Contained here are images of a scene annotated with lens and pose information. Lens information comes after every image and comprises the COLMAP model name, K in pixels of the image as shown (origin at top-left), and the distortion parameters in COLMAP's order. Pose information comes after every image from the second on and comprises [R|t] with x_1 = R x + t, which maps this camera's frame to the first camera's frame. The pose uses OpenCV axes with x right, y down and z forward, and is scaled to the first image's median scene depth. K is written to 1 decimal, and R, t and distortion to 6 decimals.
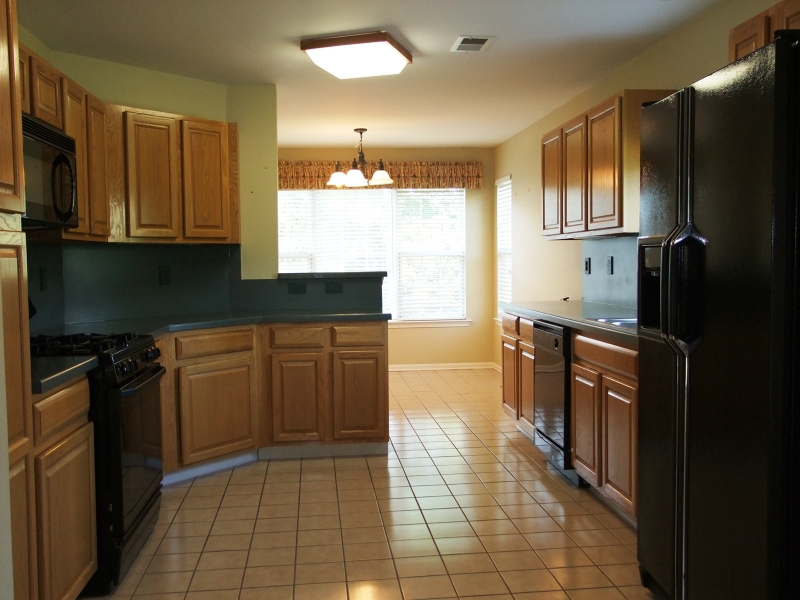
lens RADIAL K [[797.2, 0, 399.1], [0, 797.2, 300.4], [0, 0, 1]] dist [0.008285, 0.000000]
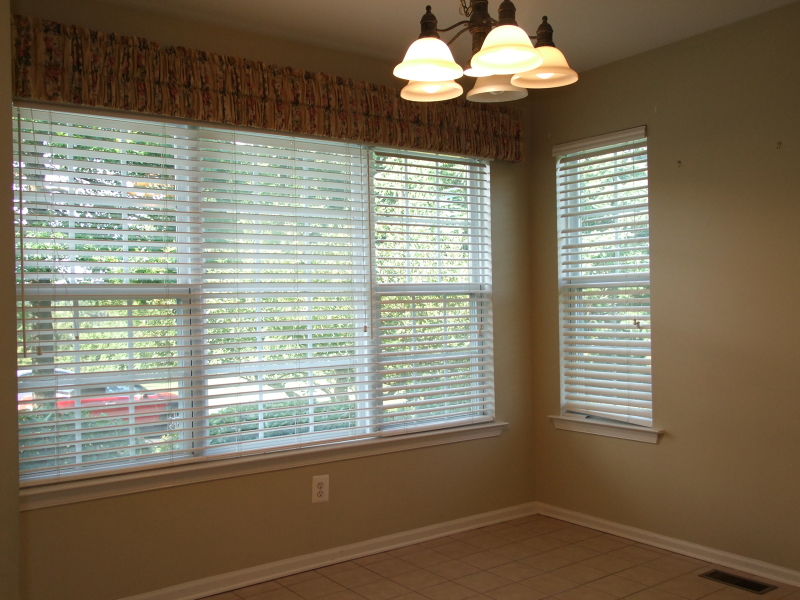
lens RADIAL K [[797.2, 0, 402.0], [0, 797.2, 299.9], [0, 0, 1]] dist [0.008285, 0.000000]
pose [[0.858566, -0.000671, 0.512703, -0.225660], [0.040533, 0.996958, -0.066571, -0.022027], [-0.511099, 0.077937, 0.855981, 0.616411]]
